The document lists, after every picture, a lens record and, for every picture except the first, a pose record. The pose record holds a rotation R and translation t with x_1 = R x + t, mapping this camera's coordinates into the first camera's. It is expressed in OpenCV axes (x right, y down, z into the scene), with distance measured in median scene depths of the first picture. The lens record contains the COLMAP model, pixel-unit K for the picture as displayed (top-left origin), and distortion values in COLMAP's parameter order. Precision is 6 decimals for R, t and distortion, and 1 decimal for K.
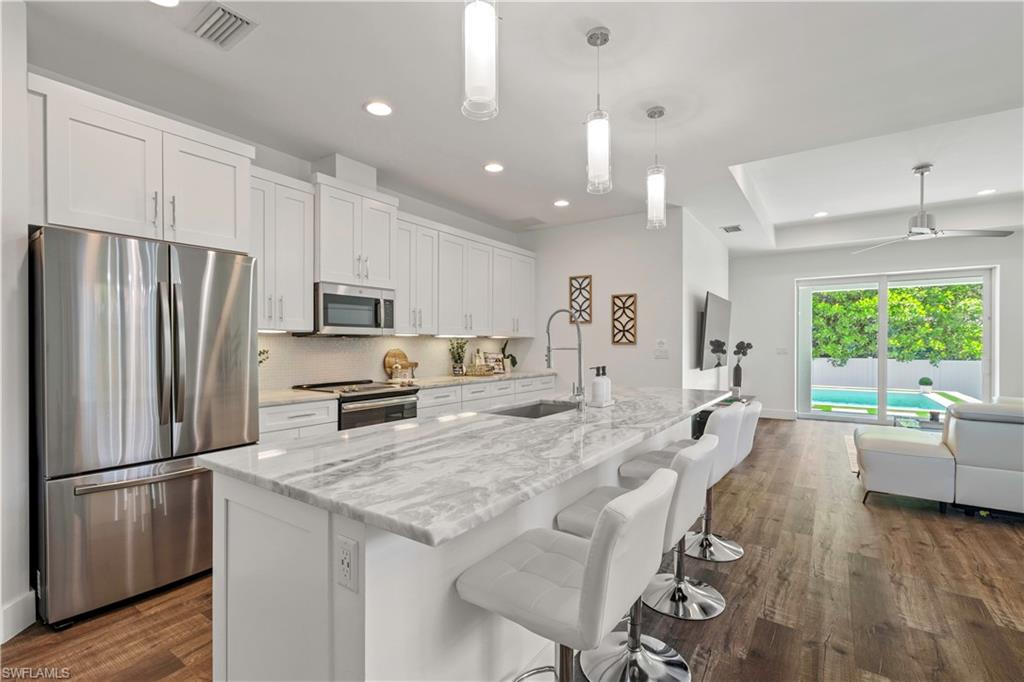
lens RADIAL K [[467.6, 0, 511.4], [0, 467.6, 343.8], [0, 0, 1]] dist [0.001117, -0.000394]
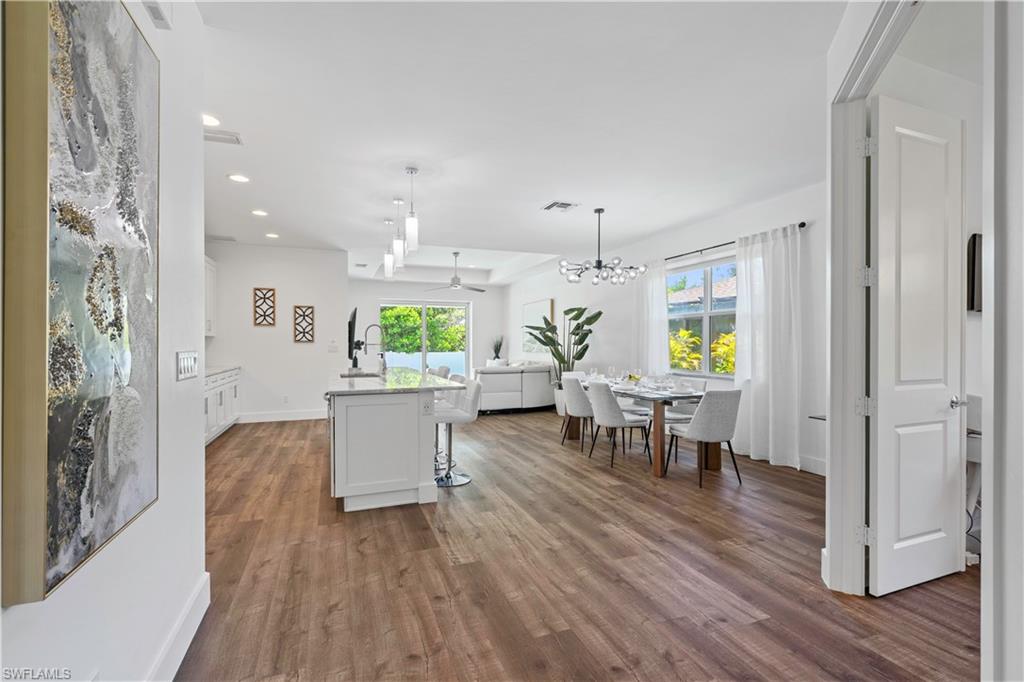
lens RADIAL K [[467.6, 0, 512.3], [0, 467.6, 341.7], [0, 0, 1]] dist [0.001117, -0.000394]
pose [[0.553001, 0.000281, 0.833181, -0.535549], [-0.000265, 1.000000, -0.000161, -0.001023], [-0.833181, -0.000132, 0.553001, -0.249108]]
